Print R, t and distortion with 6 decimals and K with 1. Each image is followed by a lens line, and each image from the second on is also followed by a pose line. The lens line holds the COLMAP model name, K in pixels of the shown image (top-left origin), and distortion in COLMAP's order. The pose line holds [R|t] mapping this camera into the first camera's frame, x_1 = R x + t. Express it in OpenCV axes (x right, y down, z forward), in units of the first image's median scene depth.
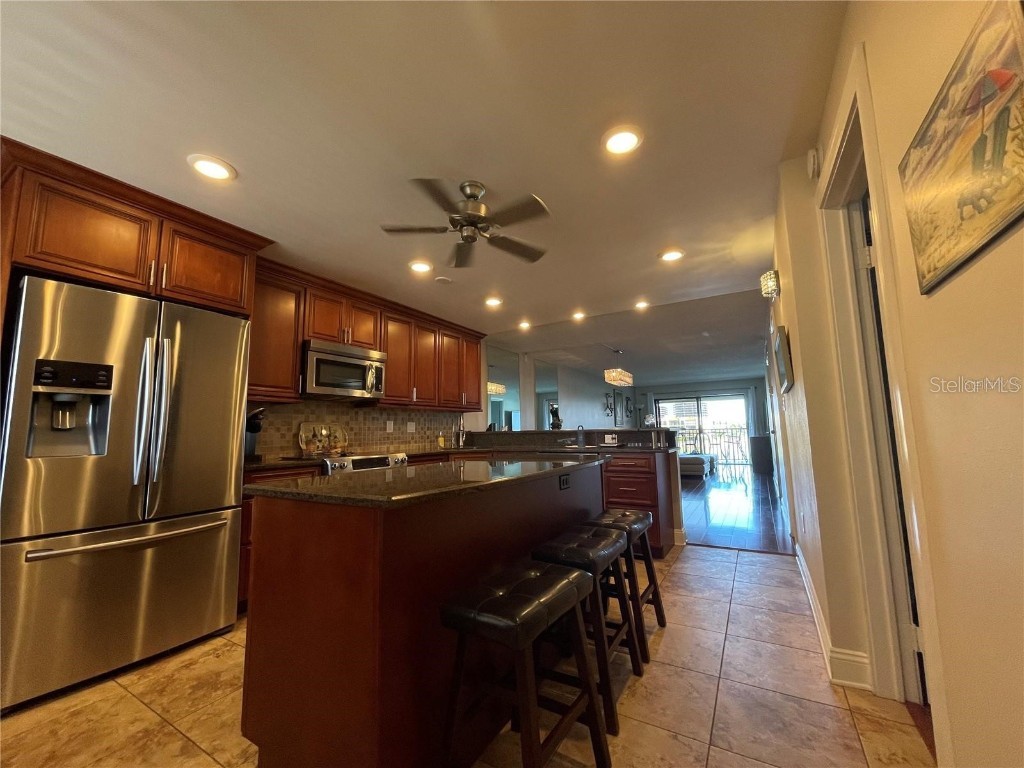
lens RADIAL K [[412.7, 0, 507.3], [0, 412.7, 383.5], [0, 0, 1]] dist [-0.001552, 0.000783]
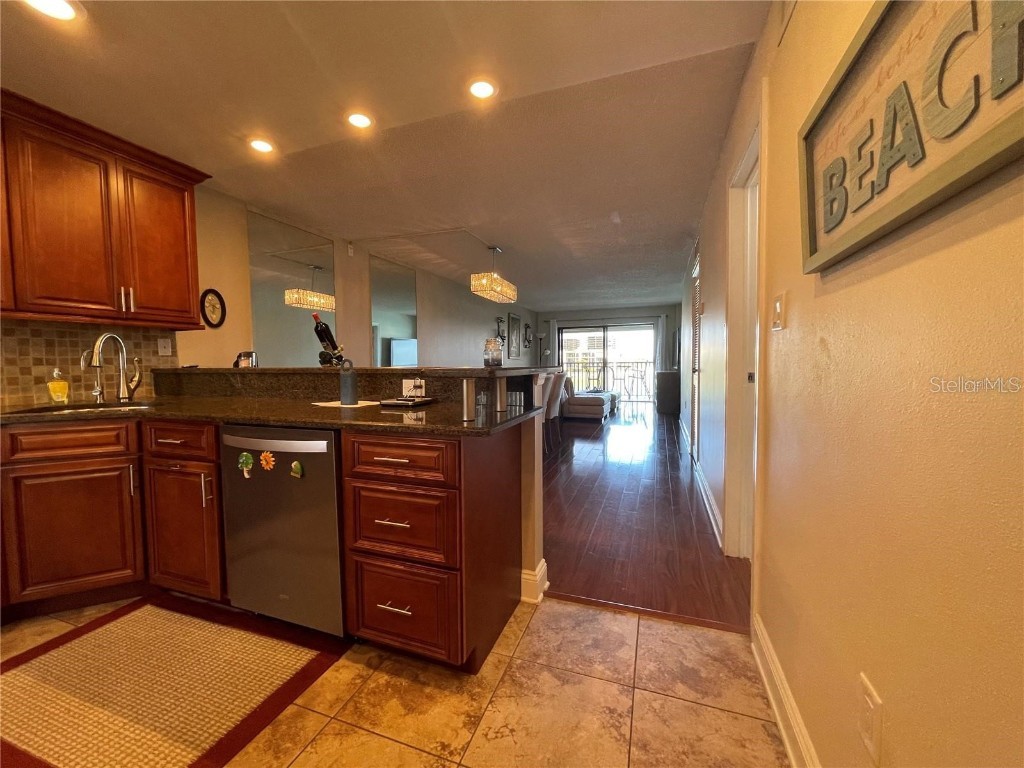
lens RADIAL K [[412.7, 0, 507.3], [0, 412.7, 383.5], [0, 0, 1]] dist [-0.001552, 0.000783]
pose [[0.980906, -0.000627, 0.194483, 0.118351], [-0.031925, 0.985911, 0.164196, 0.021135], [-0.191845, -0.167270, 0.967066, 0.229717]]
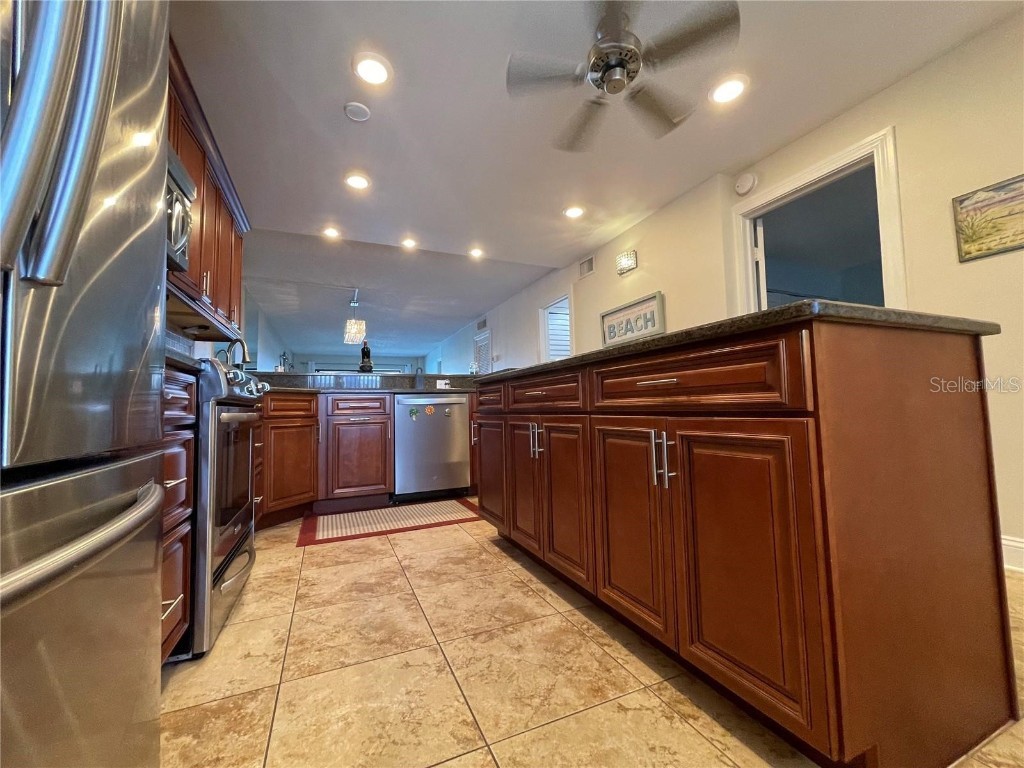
lens RADIAL K [[412.7, 0, 507.3], [0, 412.7, 383.5], [0, 0, 1]] dist [-0.001552, 0.000783]
pose [[0.585387, 0.048921, 0.809277, -0.182243], [-0.080966, 0.996715, -0.001686, 0.051322], [-0.806701, -0.064538, 0.587425, 0.161223]]
